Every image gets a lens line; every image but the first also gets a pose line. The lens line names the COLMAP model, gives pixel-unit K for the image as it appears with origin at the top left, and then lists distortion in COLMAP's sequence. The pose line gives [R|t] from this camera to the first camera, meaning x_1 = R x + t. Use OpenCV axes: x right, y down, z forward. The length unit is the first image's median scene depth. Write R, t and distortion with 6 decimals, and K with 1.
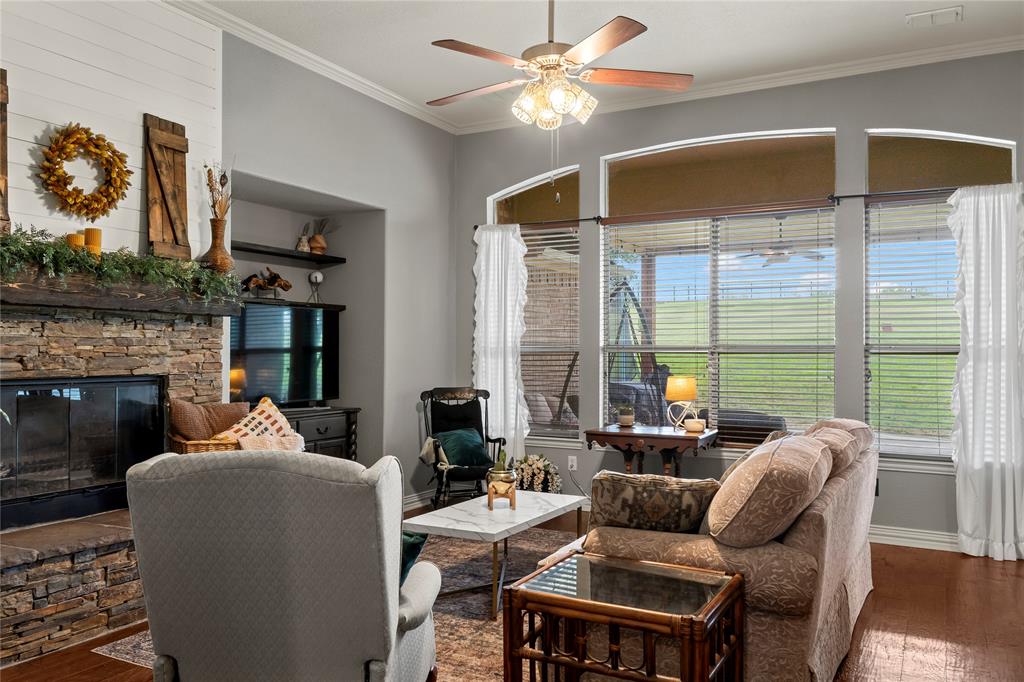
lens RADIAL K [[800.3, 0, 517.4], [0, 800.3, 335.4], [0, 0, 1]] dist [0.054704, -0.056736]
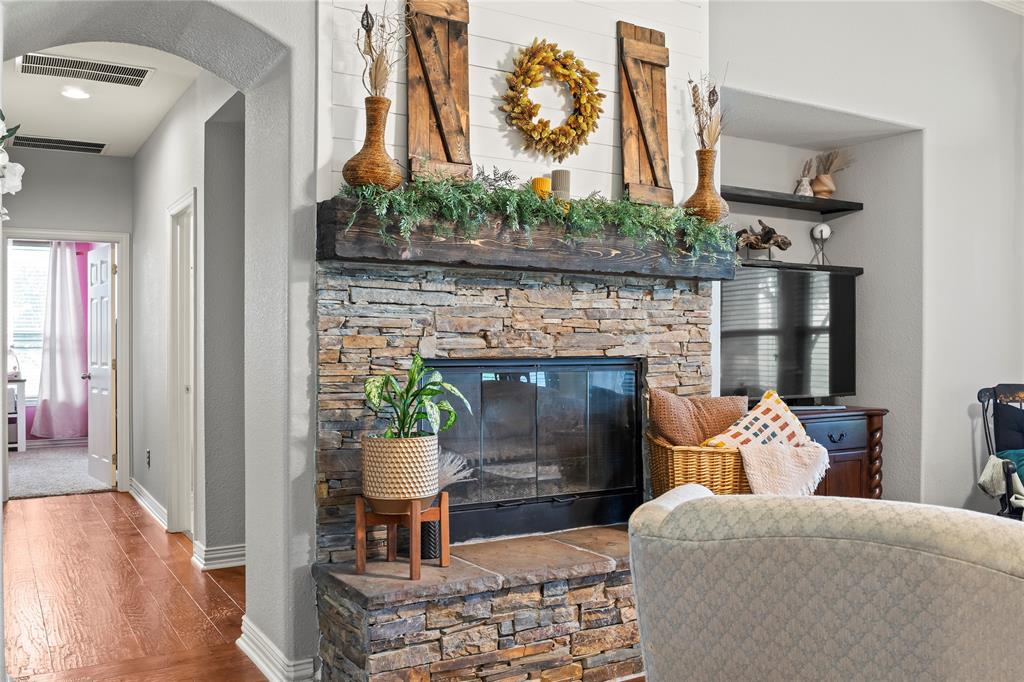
lens RADIAL K [[869.1, 0, 512.0], [0, 869.1, 341.0], [0, 0, 1]] dist [-0.039697, -0.003907]
pose [[0.861387, 0.002369, -0.507944, -0.129509], [0.007063, 0.999837, 0.016641, 0.019780], [0.507900, -0.017922, 0.861229, 0.233767]]
